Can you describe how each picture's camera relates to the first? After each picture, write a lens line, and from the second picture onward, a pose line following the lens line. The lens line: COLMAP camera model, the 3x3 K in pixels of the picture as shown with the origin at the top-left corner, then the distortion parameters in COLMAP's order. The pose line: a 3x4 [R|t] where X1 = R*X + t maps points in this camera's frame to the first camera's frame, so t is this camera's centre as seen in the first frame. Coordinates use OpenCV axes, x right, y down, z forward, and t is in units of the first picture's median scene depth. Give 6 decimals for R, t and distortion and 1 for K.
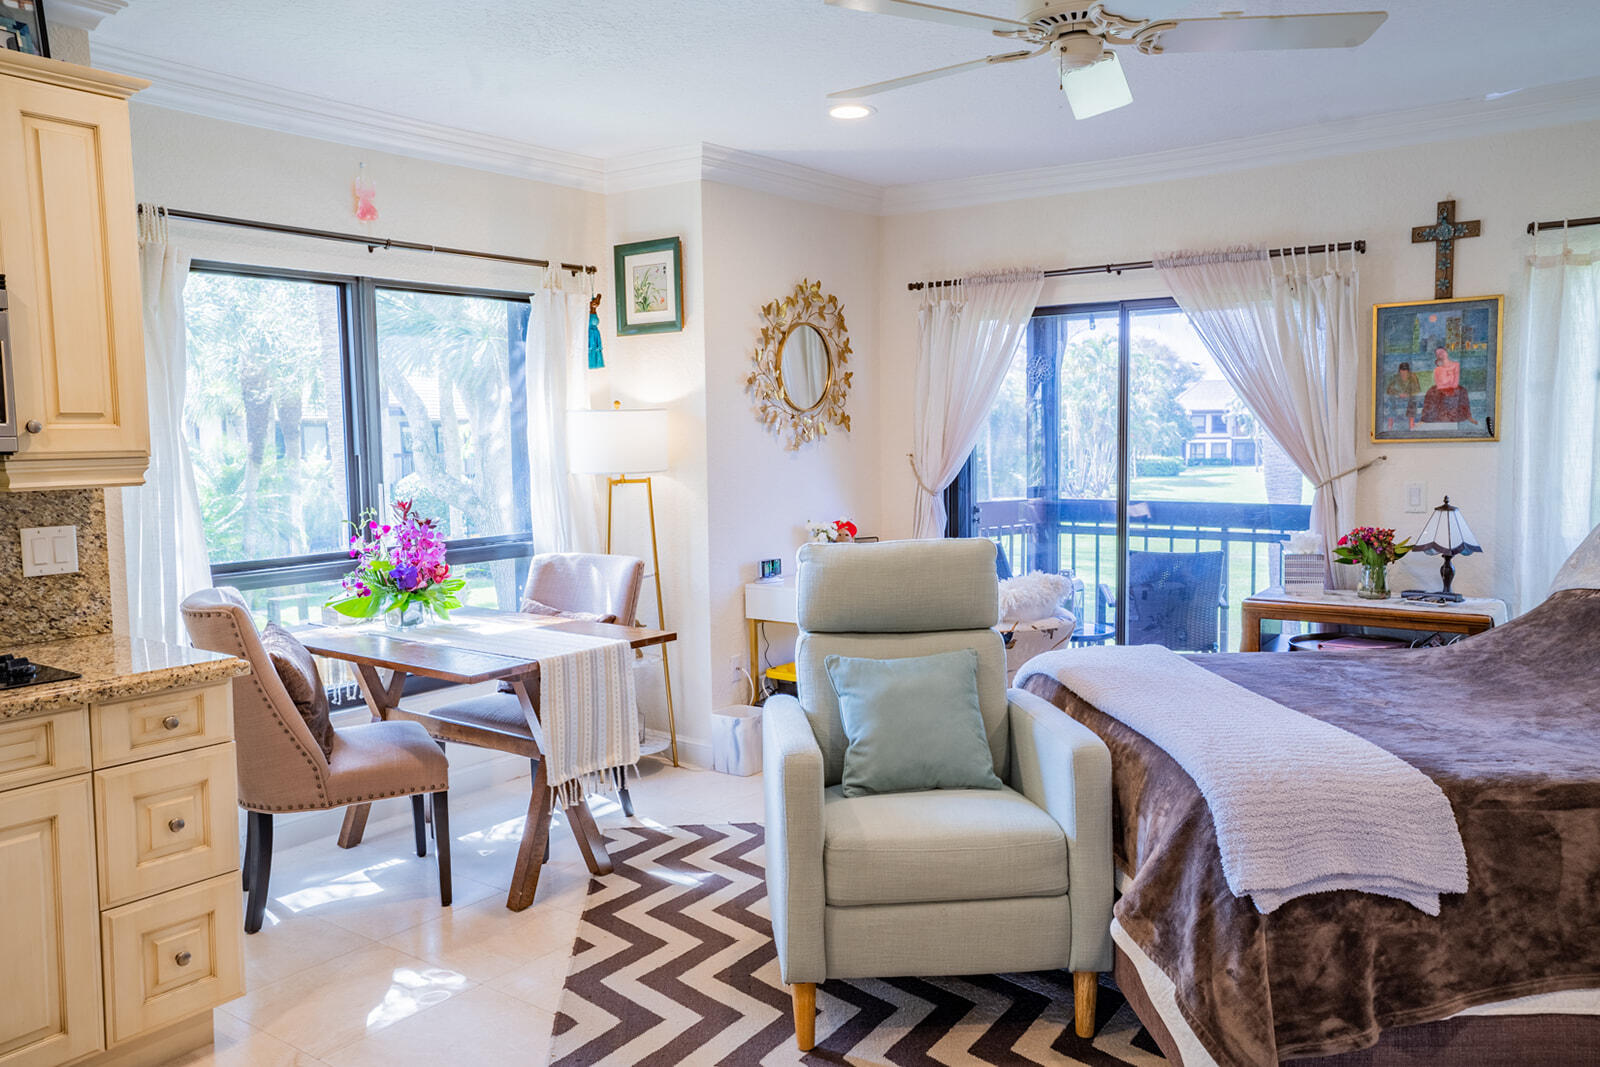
lens RADIAL K [[1221.0, 0, 803.0], [0, 1221.0, 529.9], [0, 0, 1]] dist [0.030398, 0.024639]
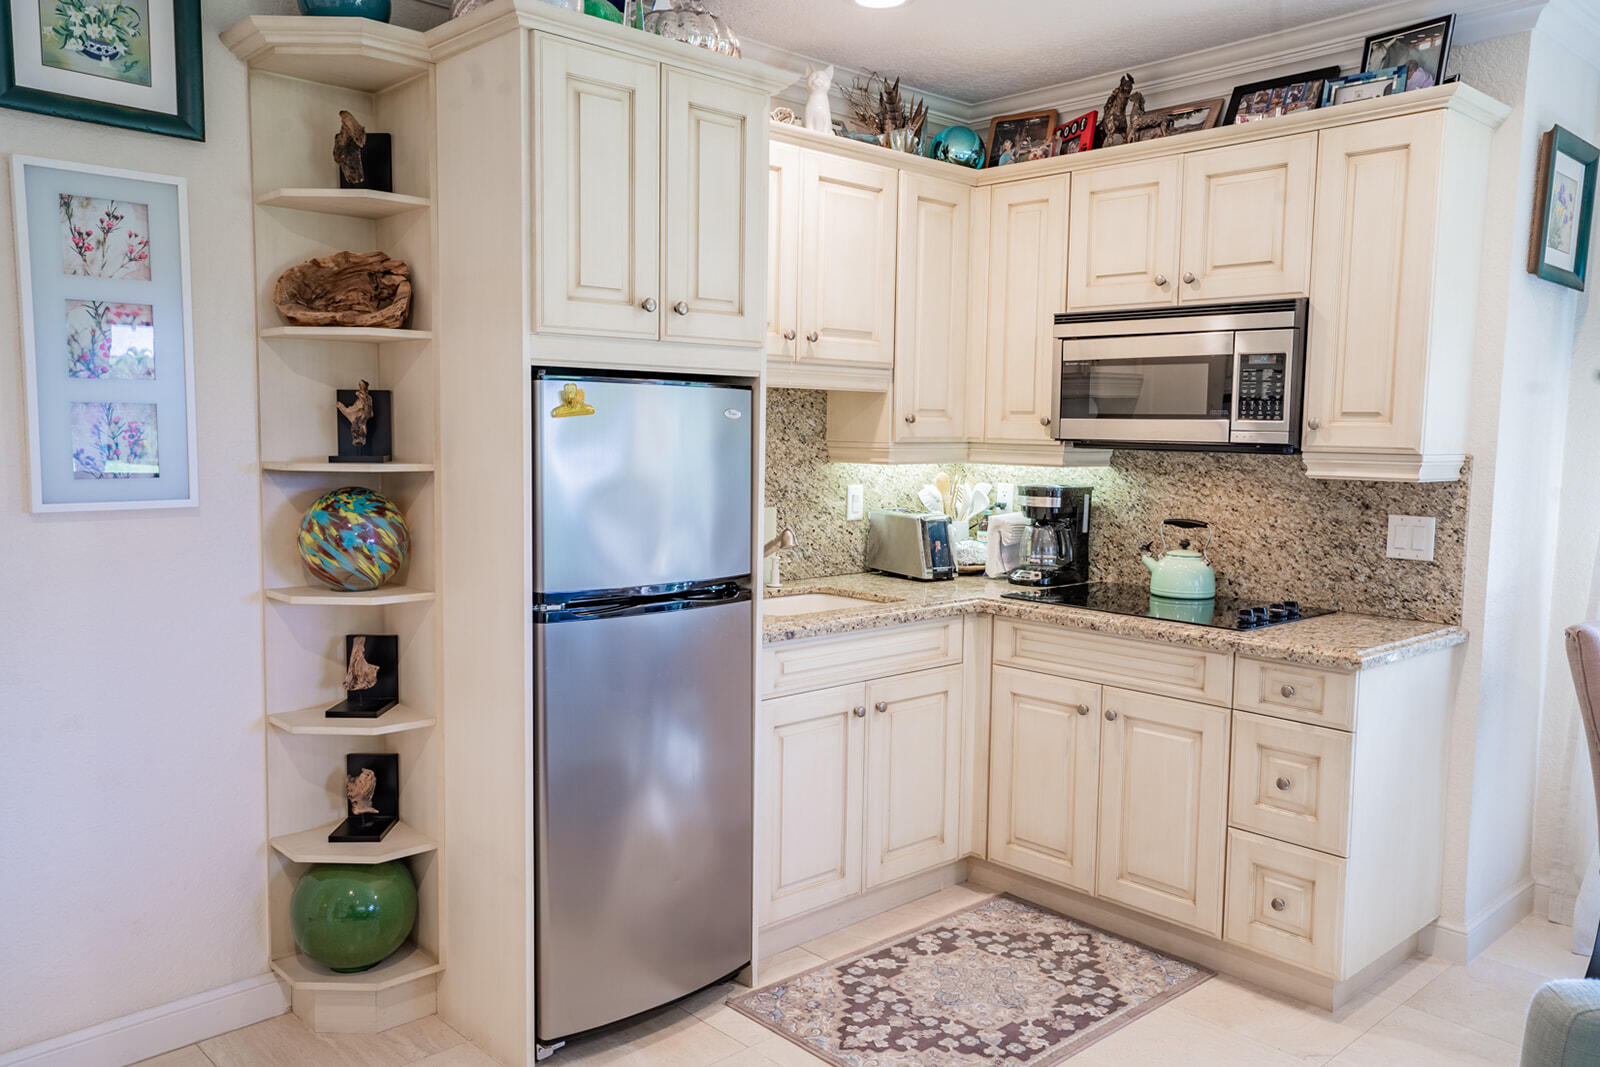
lens RADIAL K [[1221.0, 0, 803.1], [0, 1221.0, 535.5], [0, 0, 1]] dist [0.030398, 0.024639]
pose [[-0.203669, 0.099495, -0.973971, 0.708518], [-0.093545, 0.988294, 0.120520, -0.083117], [0.974560, 0.115657, -0.191978, 0.859070]]
